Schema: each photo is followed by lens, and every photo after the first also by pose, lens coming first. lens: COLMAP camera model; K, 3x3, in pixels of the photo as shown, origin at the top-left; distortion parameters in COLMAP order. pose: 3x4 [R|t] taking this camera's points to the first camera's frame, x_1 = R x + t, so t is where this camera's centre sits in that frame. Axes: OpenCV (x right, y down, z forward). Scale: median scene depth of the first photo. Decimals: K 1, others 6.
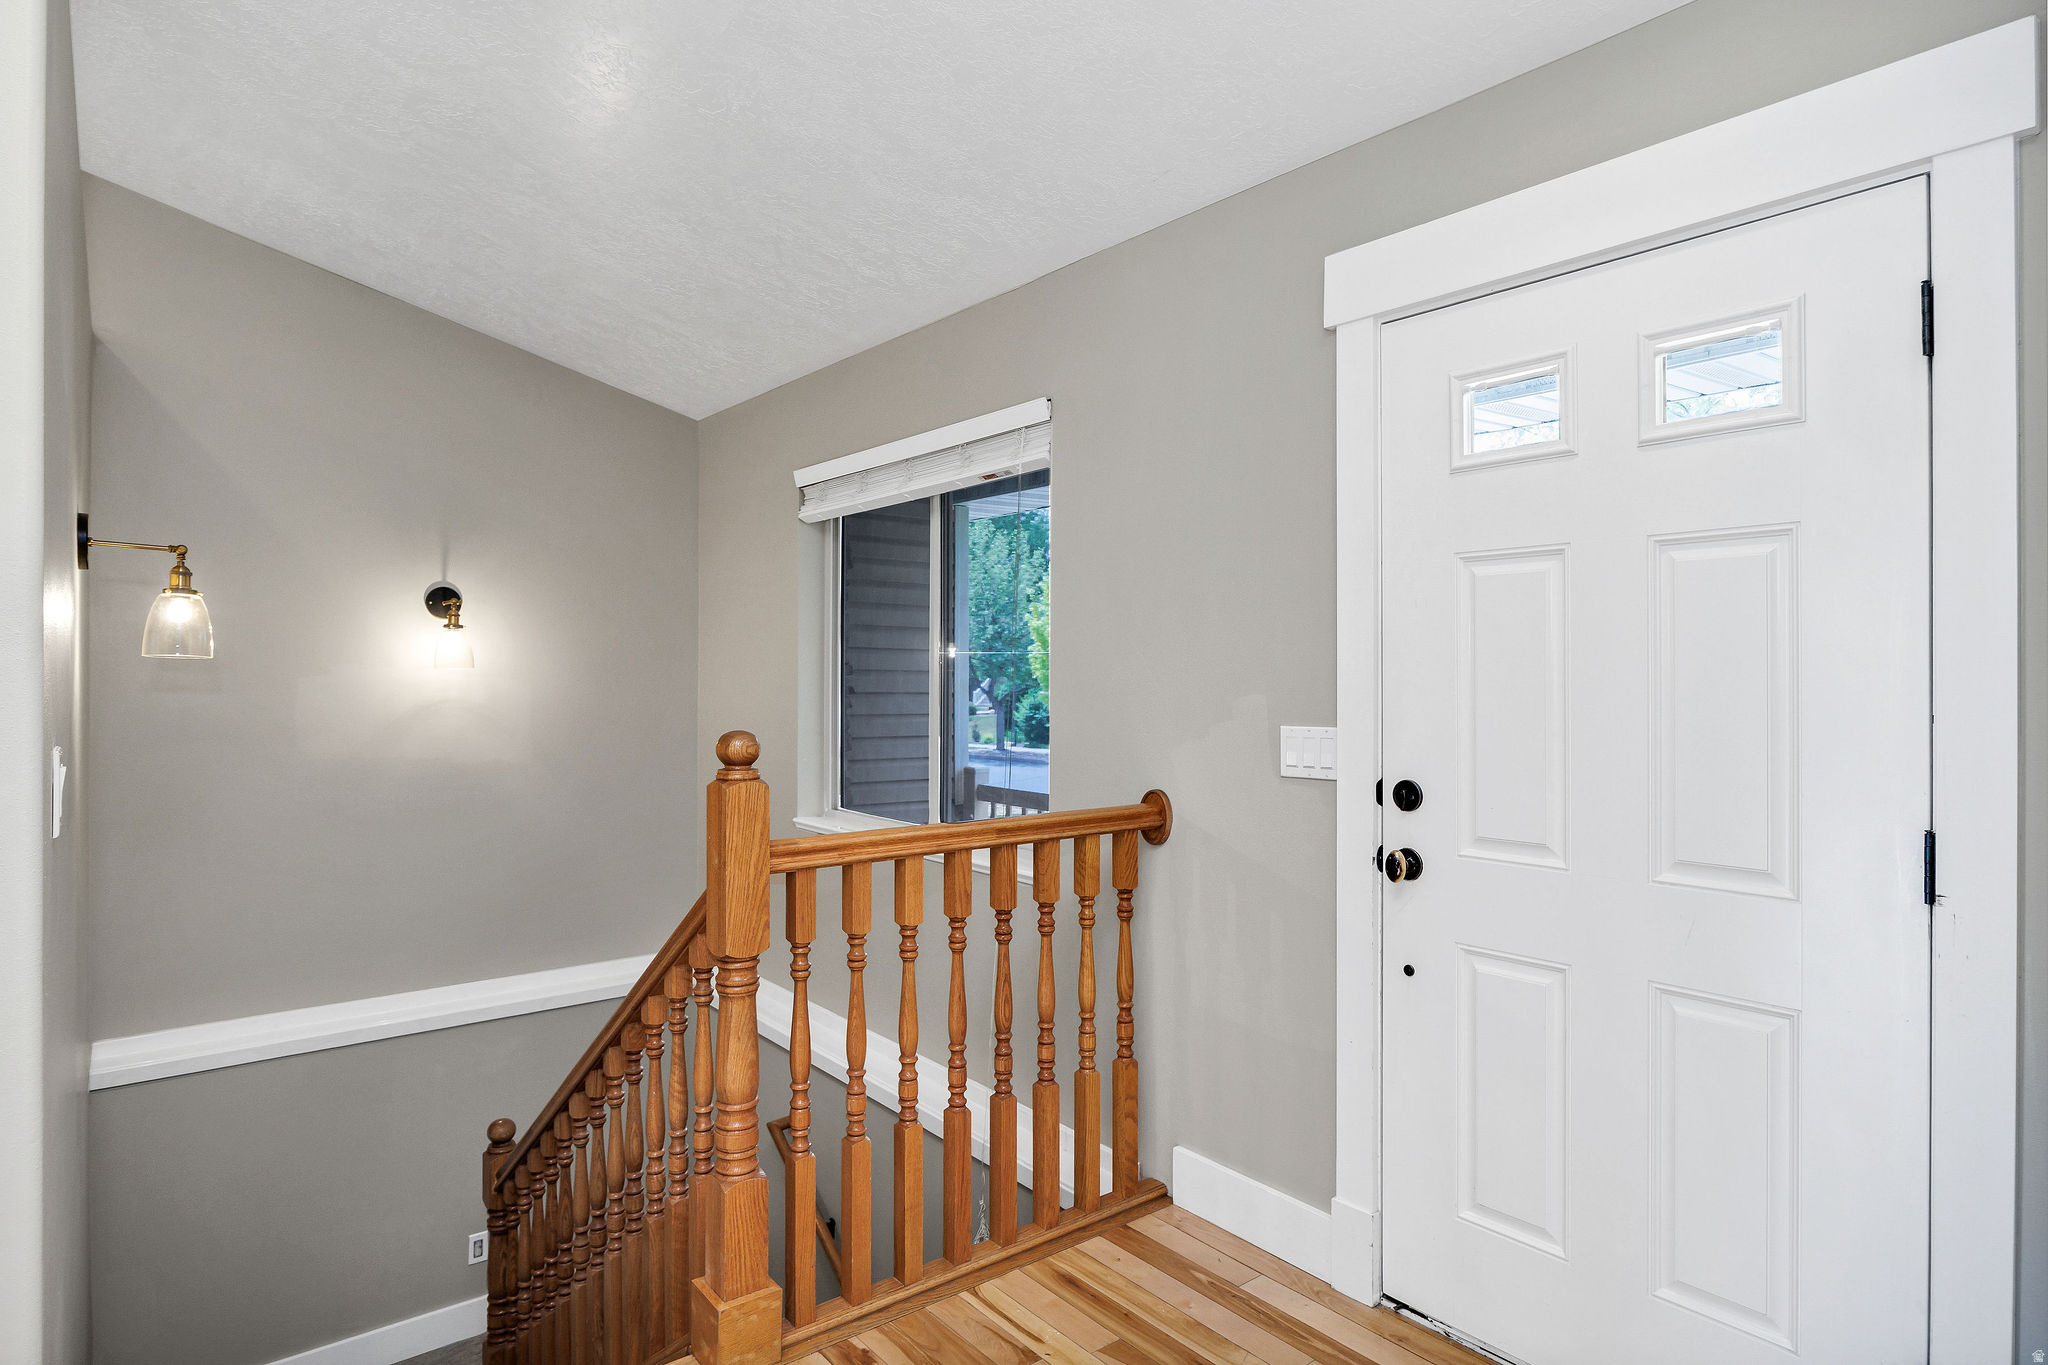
lens RADIAL K [[1137.3, 0, 1024.0], [0, 1137.3, 682.5], [0, 0, 1]] dist [0.003613, -0.009069]
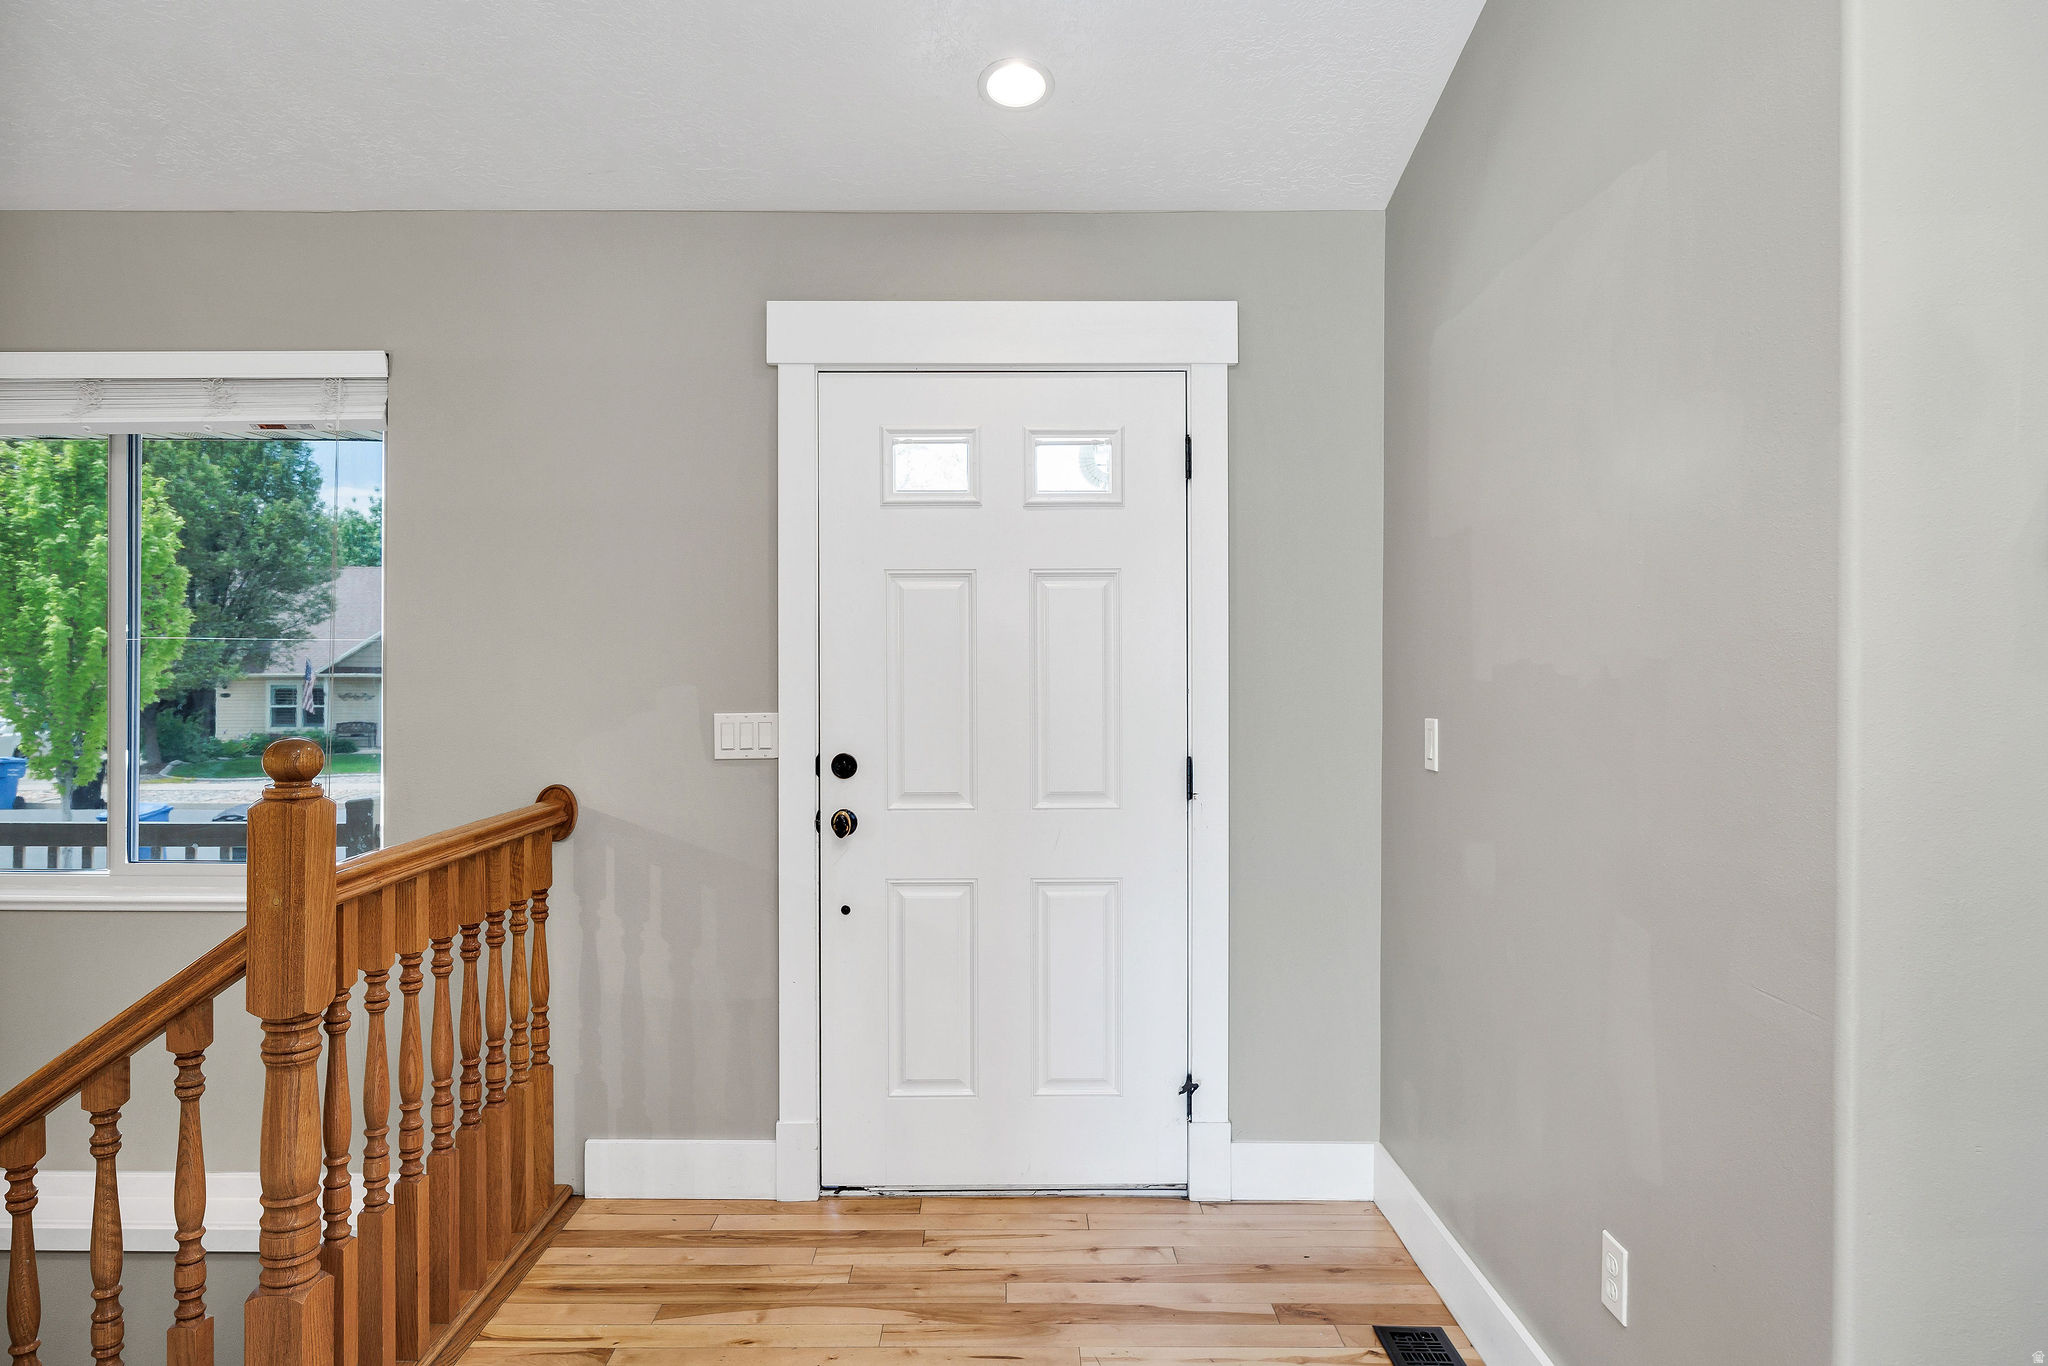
lens RADIAL K [[1232.0, 0, 1009.8], [0, 1232.0, 675.1], [0, 0, 1]] dist [-0.001848, -0.000009]
pose [[0.615803, -0.008257, 0.787857, -0.571823], [0.008741, 0.999955, 0.003648, -0.000757], [-0.787852, 0.004640, 0.615848, 0.049175]]
